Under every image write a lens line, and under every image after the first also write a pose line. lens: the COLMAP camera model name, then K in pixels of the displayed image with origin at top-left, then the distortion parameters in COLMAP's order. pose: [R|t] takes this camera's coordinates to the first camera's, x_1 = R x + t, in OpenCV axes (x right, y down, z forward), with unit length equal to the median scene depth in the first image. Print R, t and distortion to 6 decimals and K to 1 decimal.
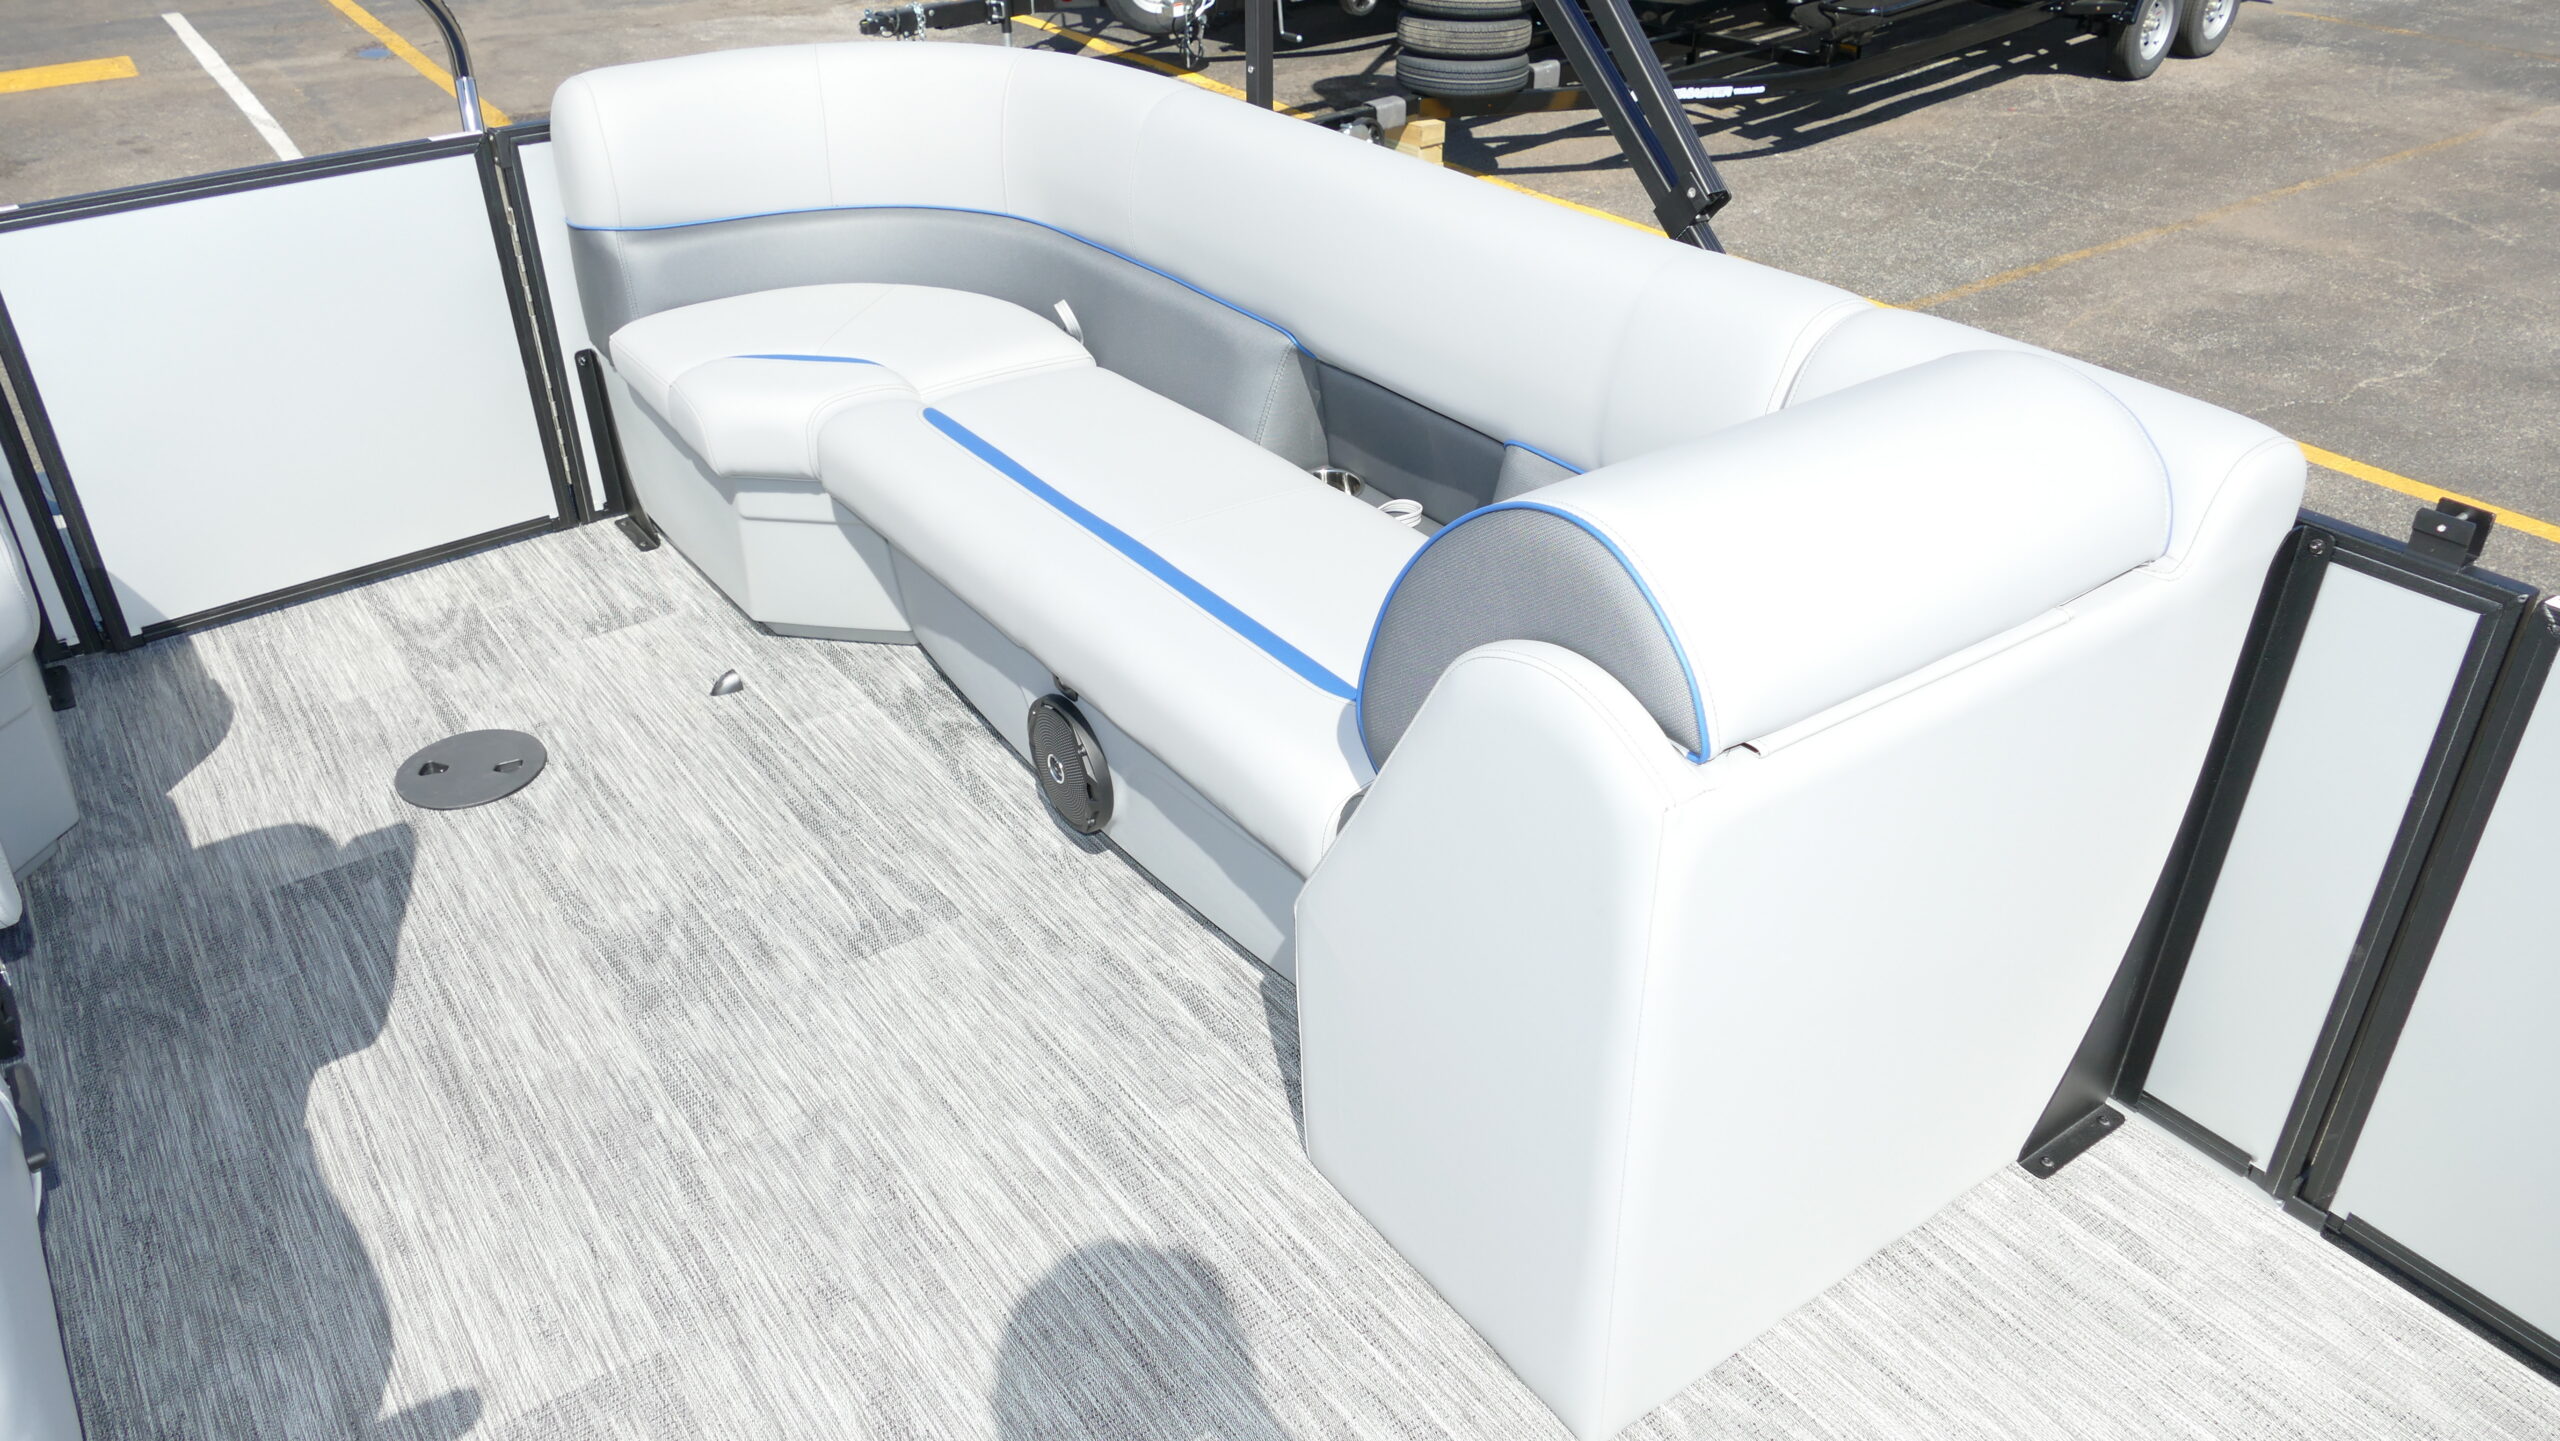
lens RADIAL K [[1836.1, 0, 1271.5], [0, 1836.1, 716.4], [0, 0, 1]] dist [-0.016121, 0.008954]
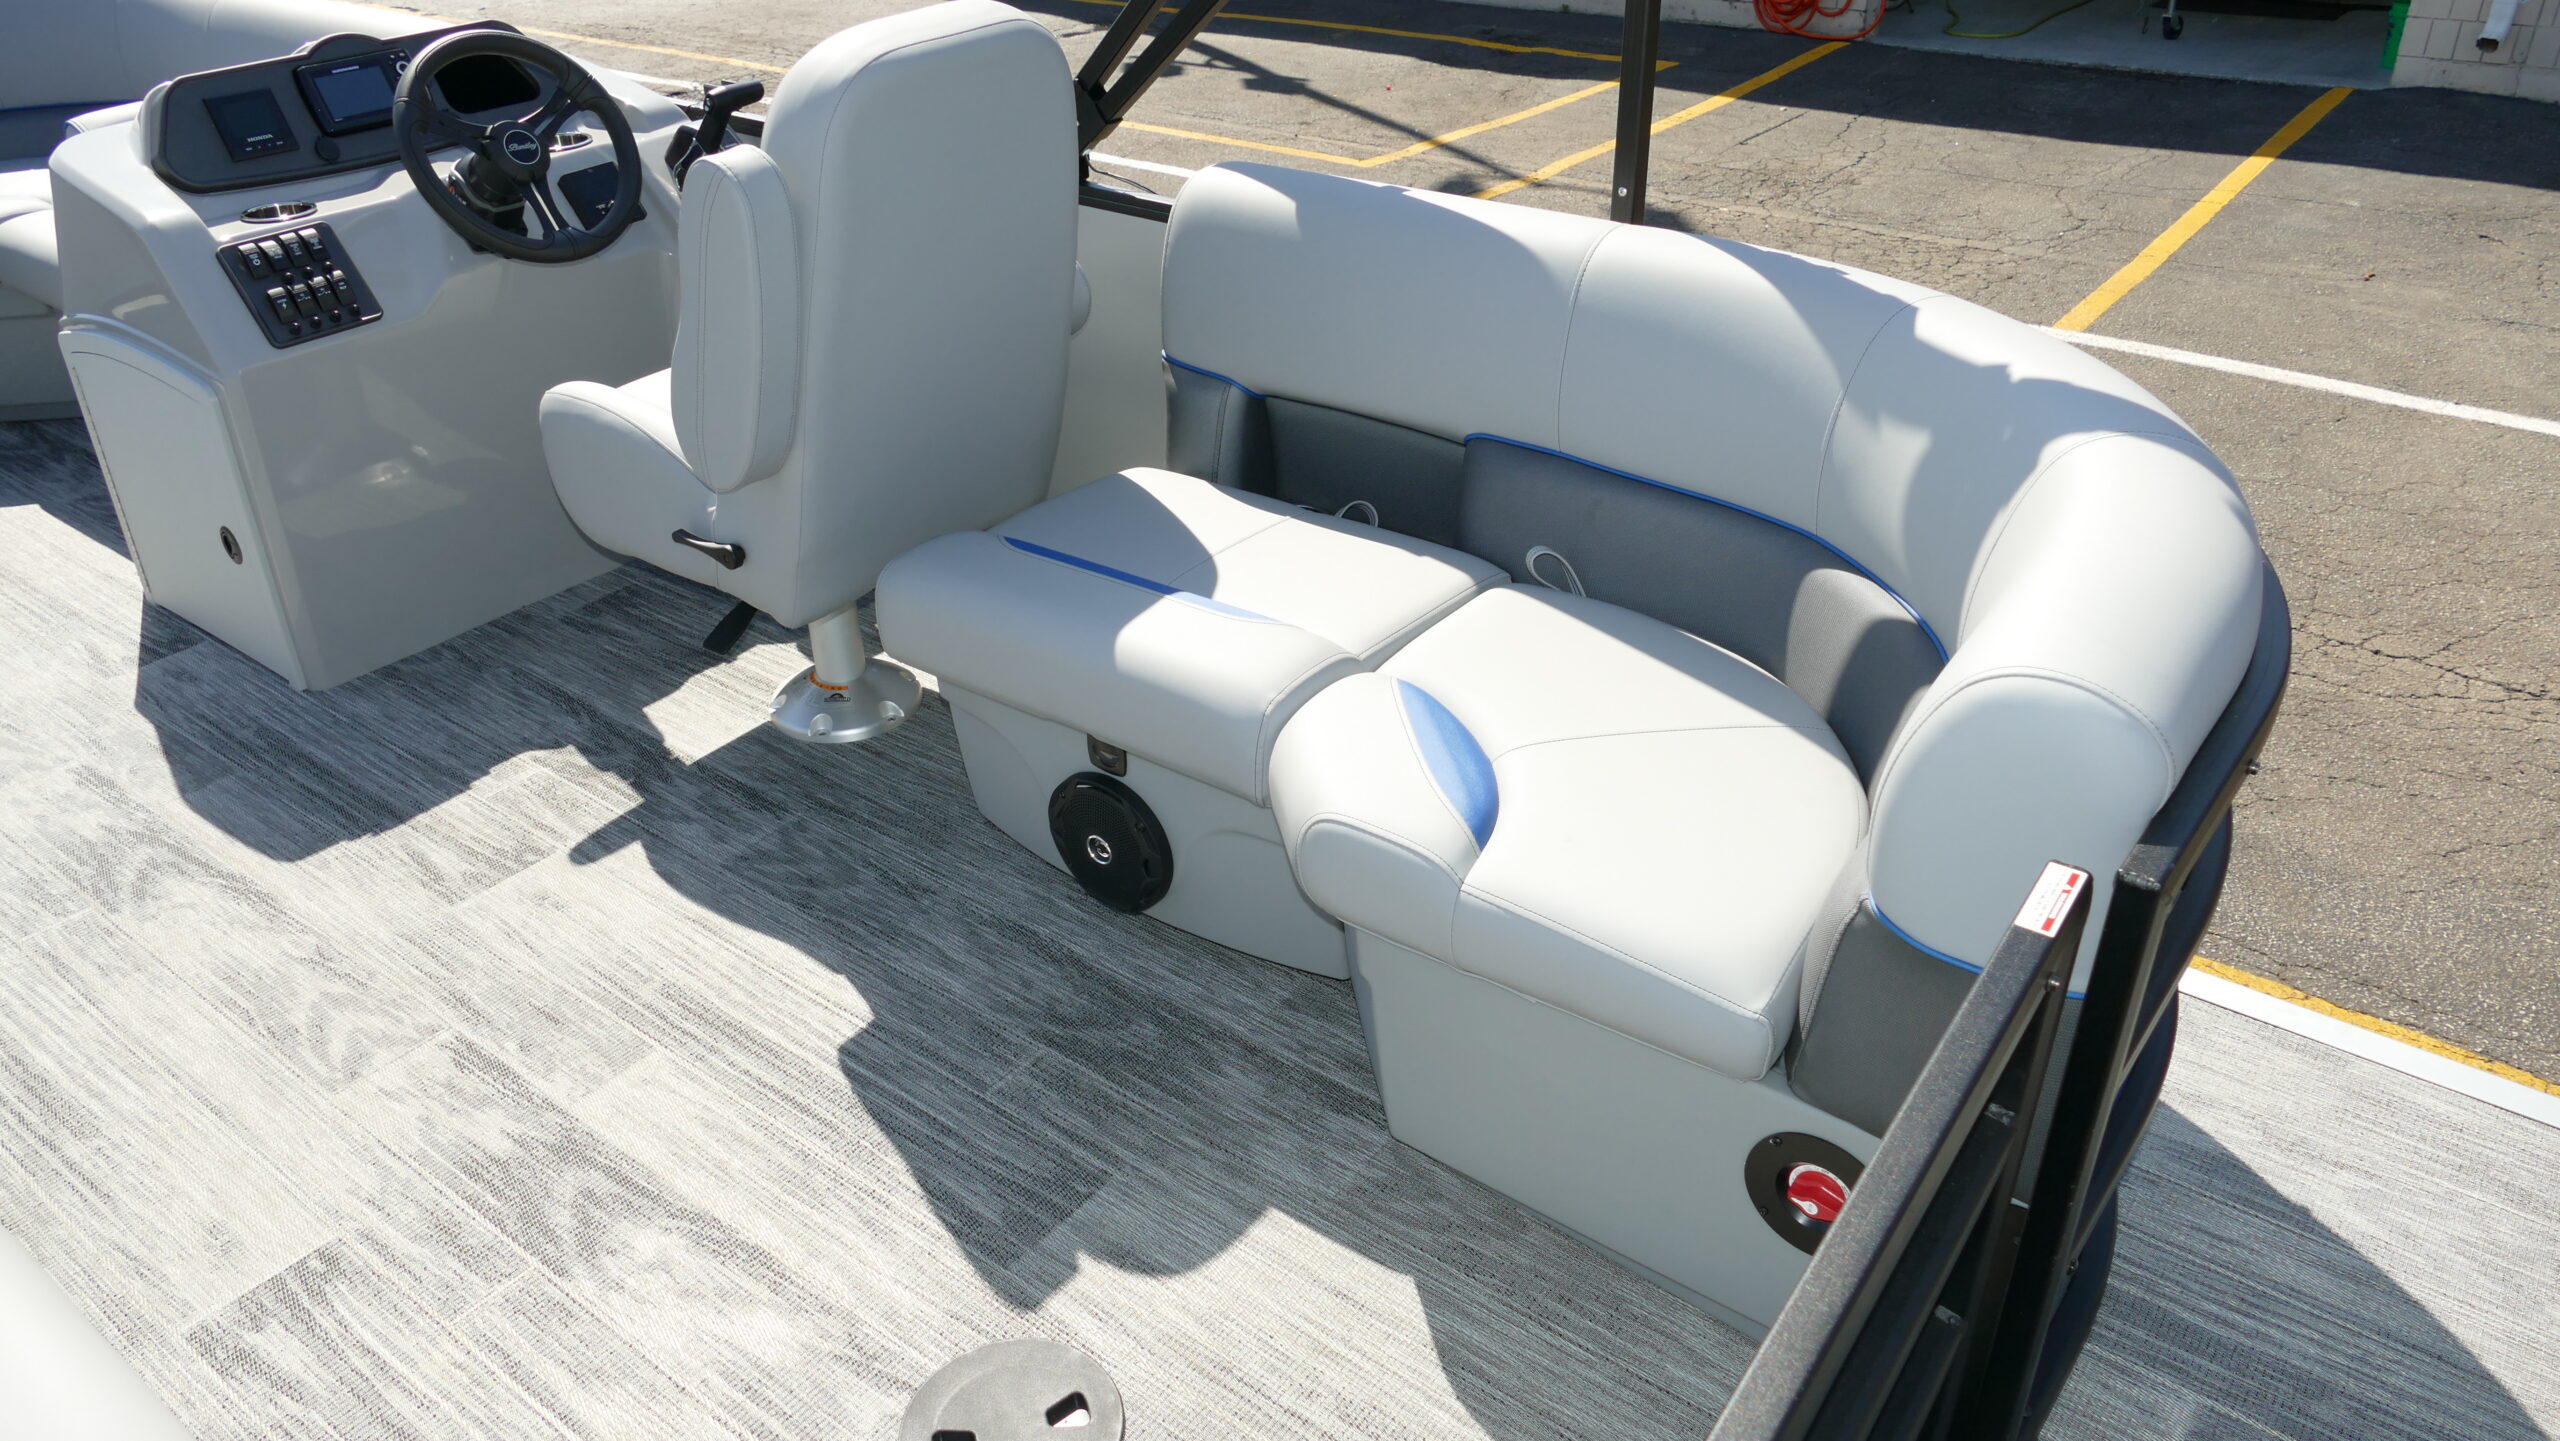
lens RADIAL K [[1906.8, 0, 1272.2], [0, 1906.8, 566.8], [0, 0, 1]] dist [-0.020054, 0.006681]
pose [[-0.957375, 0.152187, -0.245505, -0.444035], [-0.125351, 0.546839, 0.827801, -0.755931], [0.260232, 0.823290, -0.504453, 1.209893]]
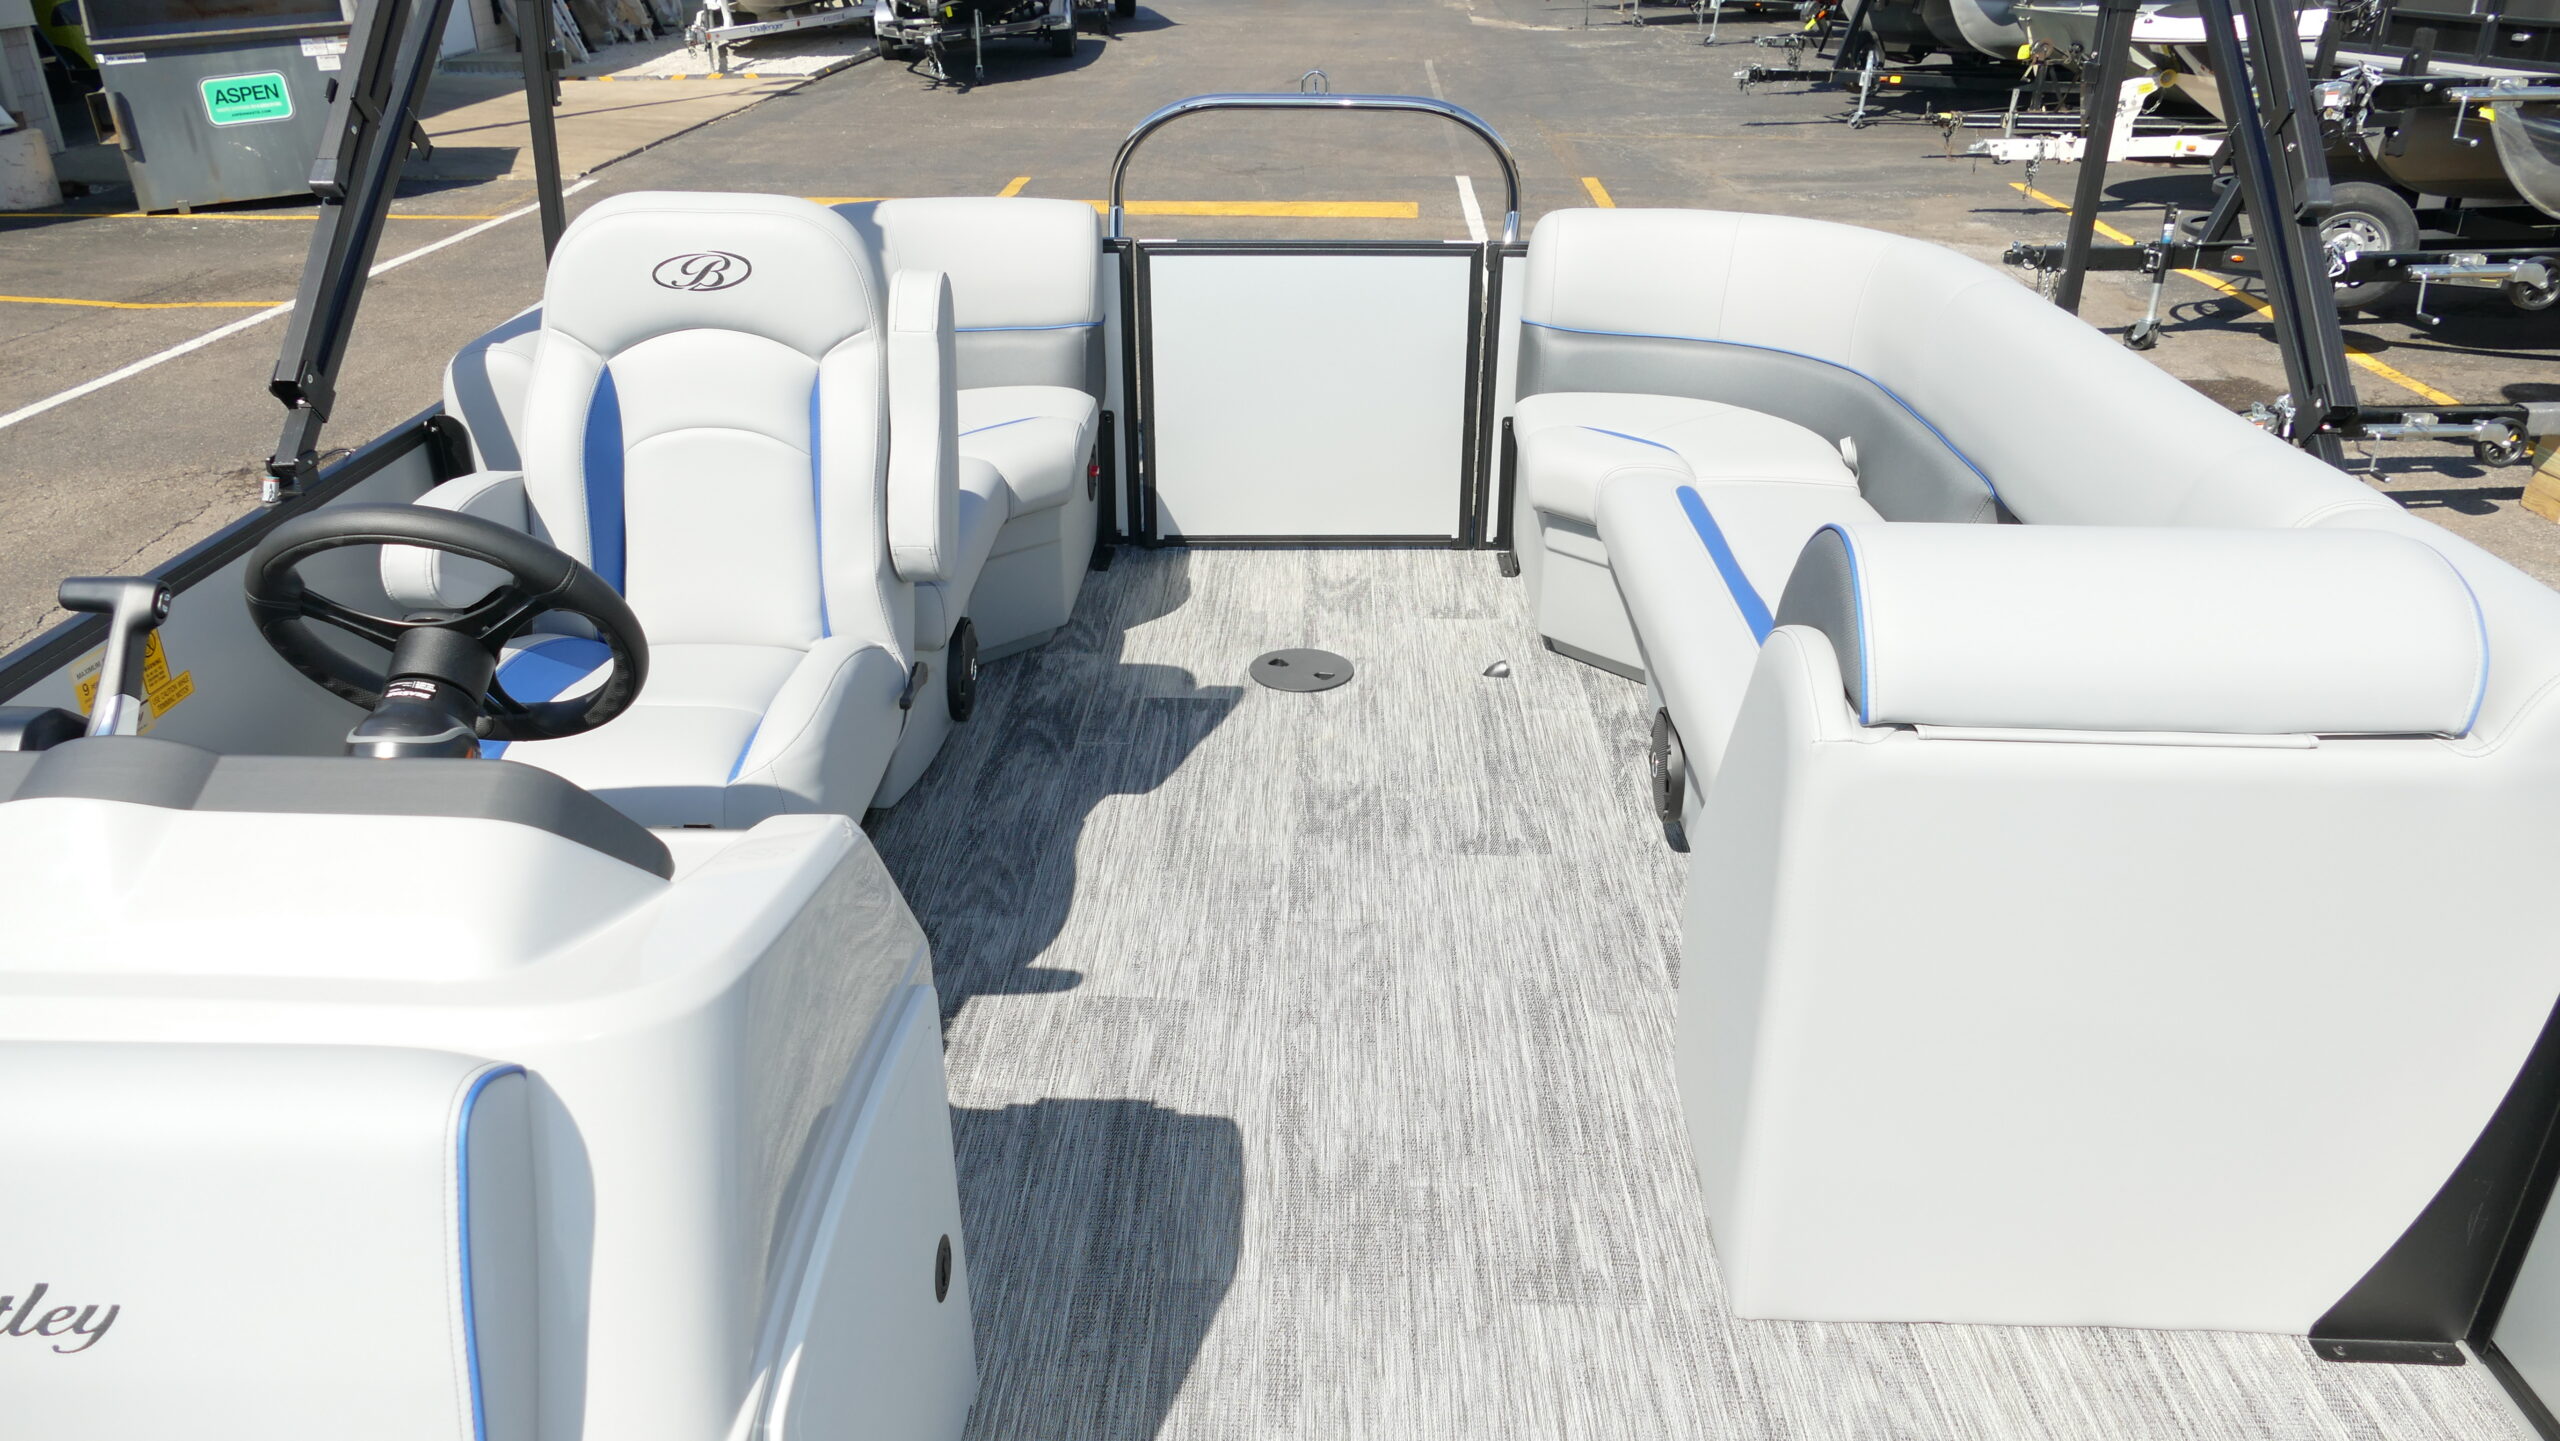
lens RADIAL K [[1841.4, 0, 1263.3], [0, 1841.4, 713.8], [0, 0, 1]] dist [-0.010562, -0.002707]
pose [[0.793074, 0.265177, -0.548375, 0.332753], [-0.326008, 0.945257, -0.014385, 0.096412], [0.514541, 0.190184, 0.836109, -0.175896]]
